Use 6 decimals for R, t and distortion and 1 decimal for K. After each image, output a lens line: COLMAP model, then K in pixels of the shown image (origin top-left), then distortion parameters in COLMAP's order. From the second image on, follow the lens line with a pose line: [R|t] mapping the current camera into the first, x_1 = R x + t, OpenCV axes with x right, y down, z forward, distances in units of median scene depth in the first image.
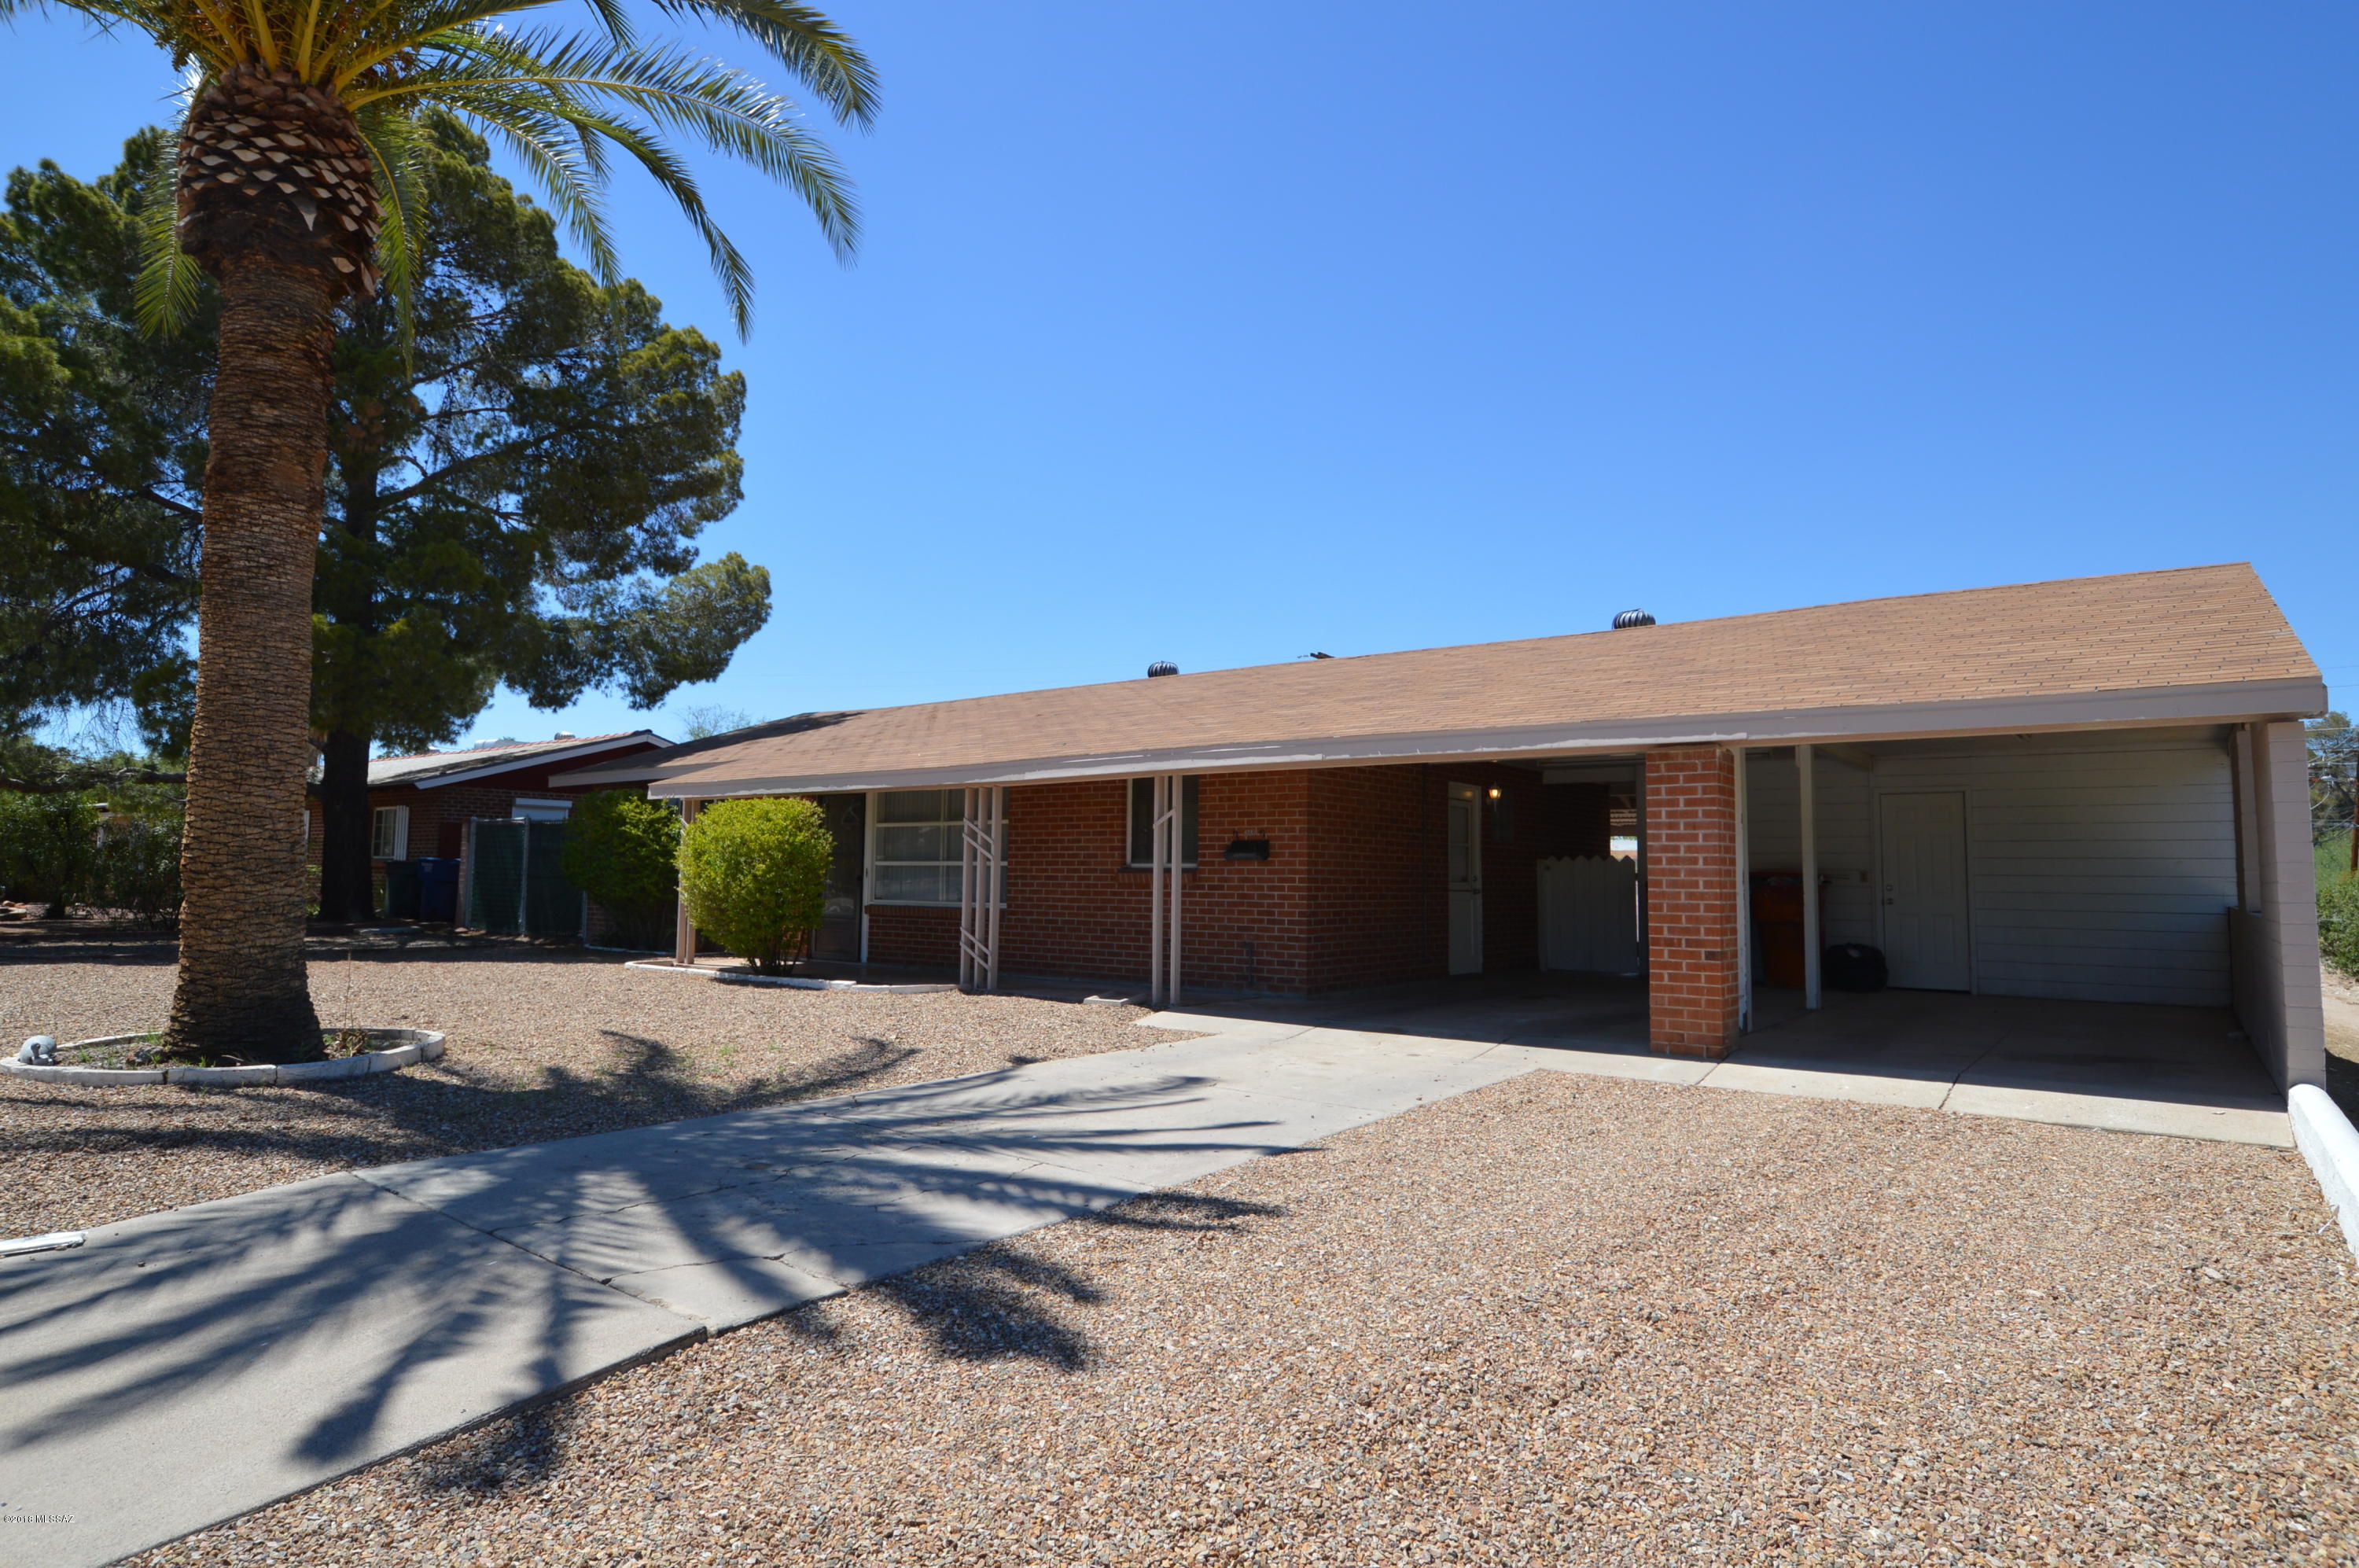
lens RADIAL K [[1303.3, 0, 1185.1], [0, 1303.3, 773.6], [0, 0, 1]] dist [-0.006614, -0.005092]
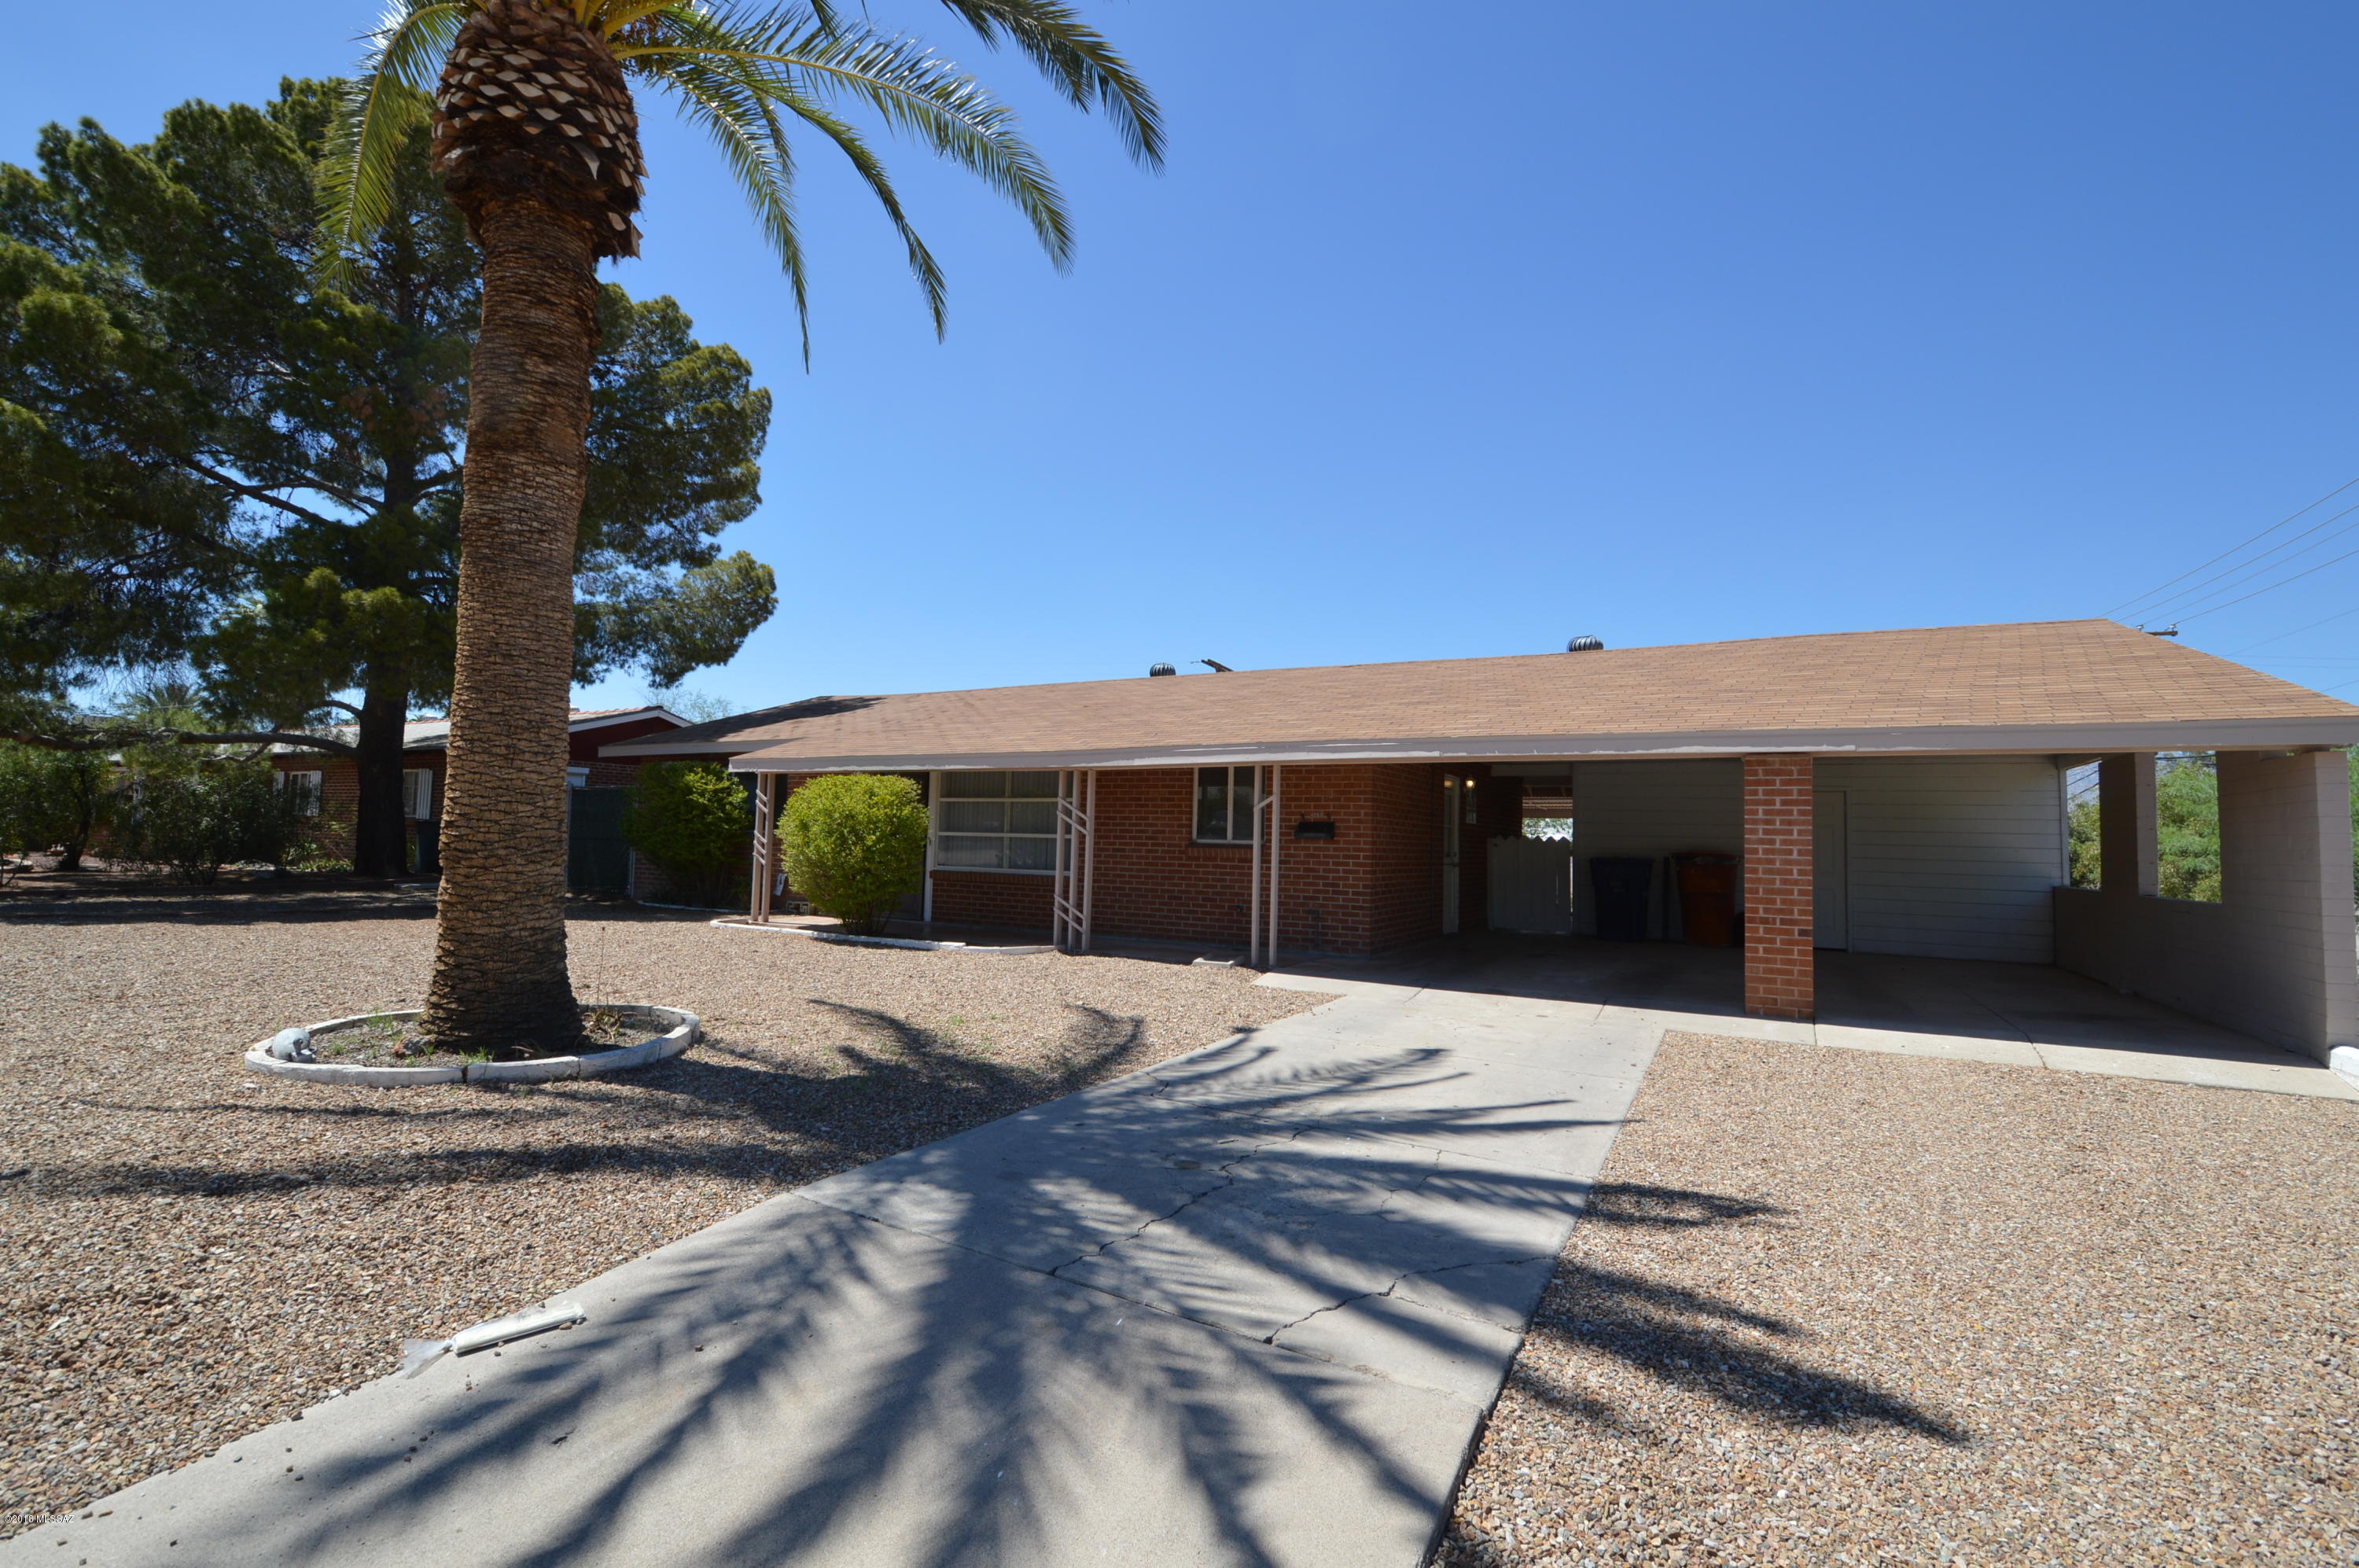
lens RADIAL K [[1046.0, 0, 1187.8], [0, 1046.0, 777.6], [0, 0, 1]] dist [0.003152, -0.005356]
pose [[0.989815, 0.022817, 0.140522, -0.275049], [-0.025851, 0.999470, 0.019801, -0.005081], [-0.139995, -0.023232, 0.989880, 0.134858]]
